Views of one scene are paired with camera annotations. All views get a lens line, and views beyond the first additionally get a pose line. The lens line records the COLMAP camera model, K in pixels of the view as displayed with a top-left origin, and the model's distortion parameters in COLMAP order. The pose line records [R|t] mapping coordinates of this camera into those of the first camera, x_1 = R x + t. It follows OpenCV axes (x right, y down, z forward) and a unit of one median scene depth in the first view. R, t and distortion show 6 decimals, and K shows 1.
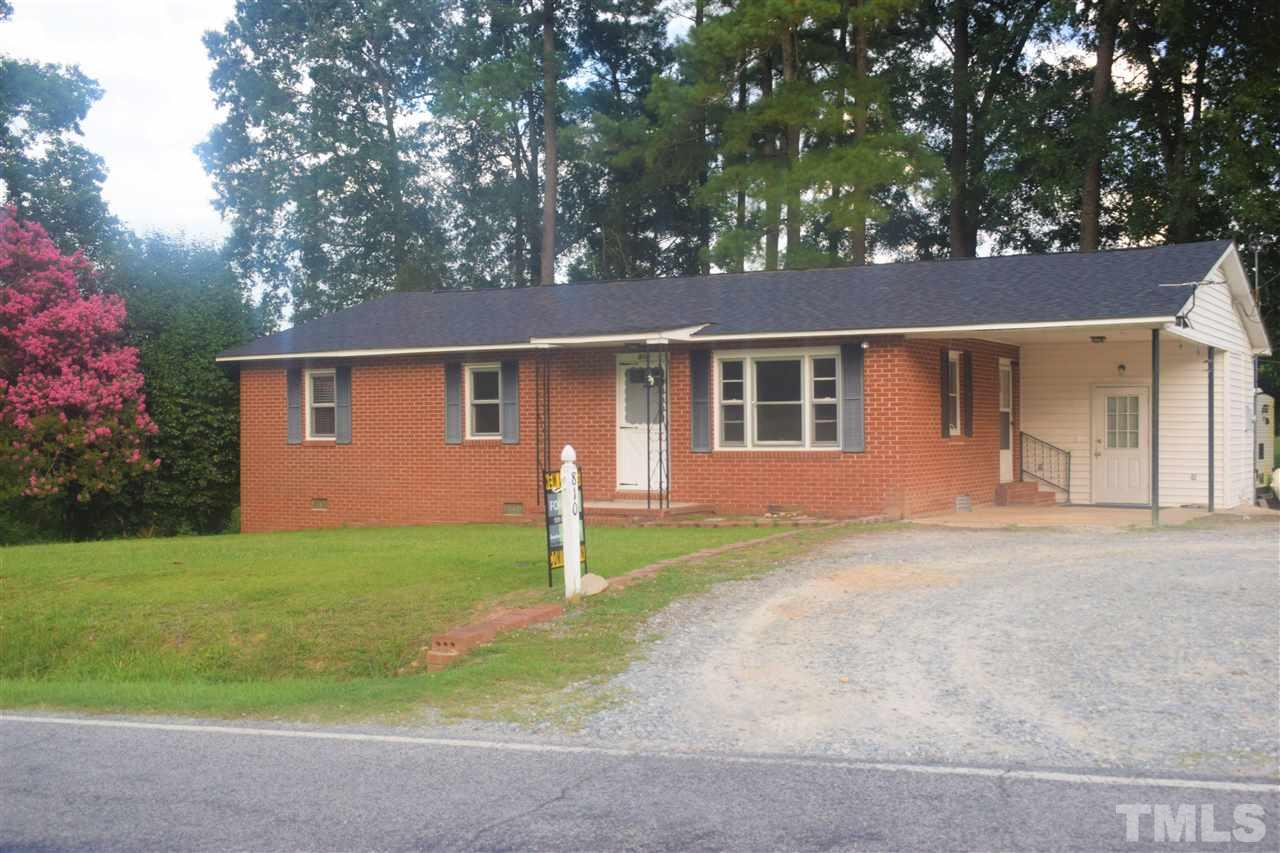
lens RADIAL K [[1441.8, 0, 640.0], [0, 1441.8, 426.5], [0, 0, 1]] dist [-0.001906, -0.007936]
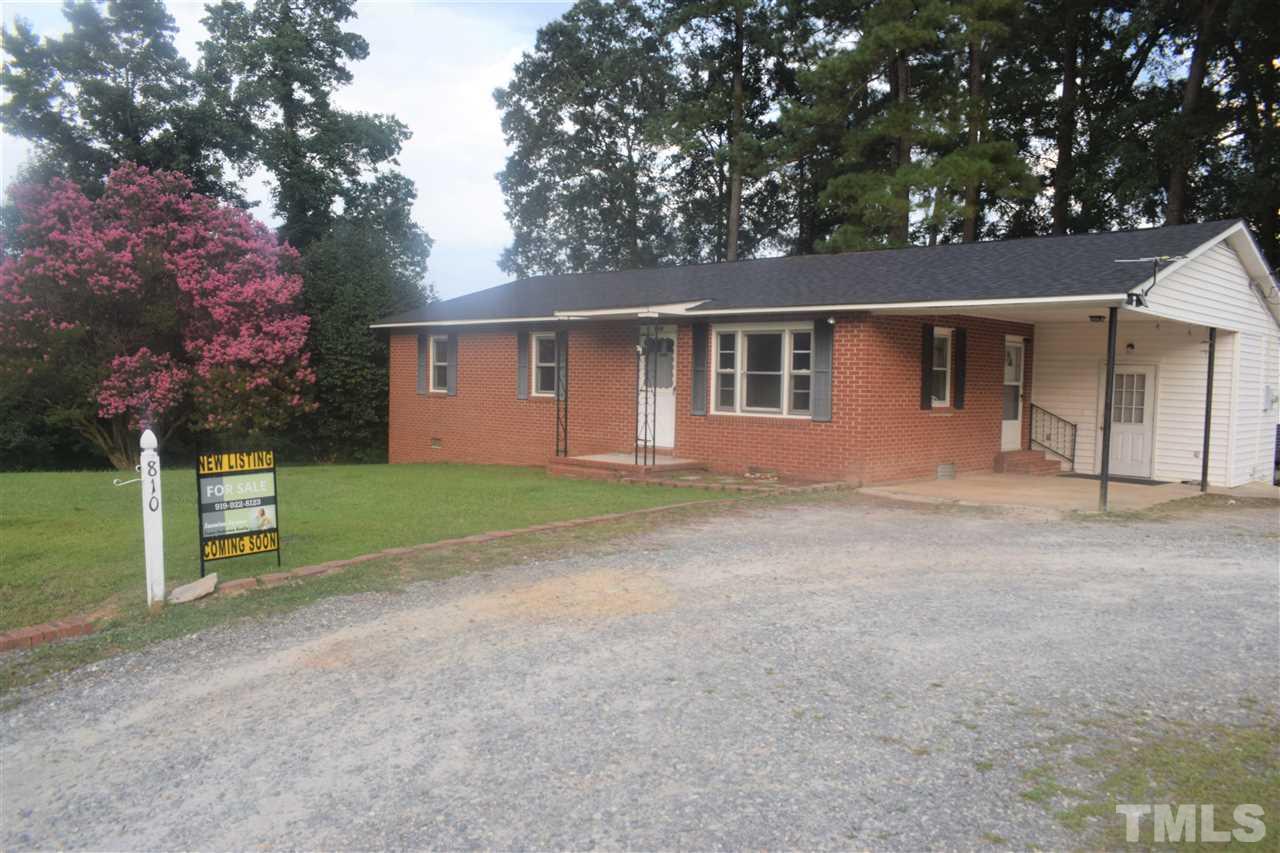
lens RADIAL K [[992.4, 0, 640.0], [0, 992.4, 426.5], [0, 0, 1]] dist [-0.010232, 0.001879]
pose [[0.970861, 0.037984, -0.236616, 0.160533], [-0.025954, 0.998217, 0.053750, -0.012013], [0.238236, -0.046043, 0.970115, 0.214597]]
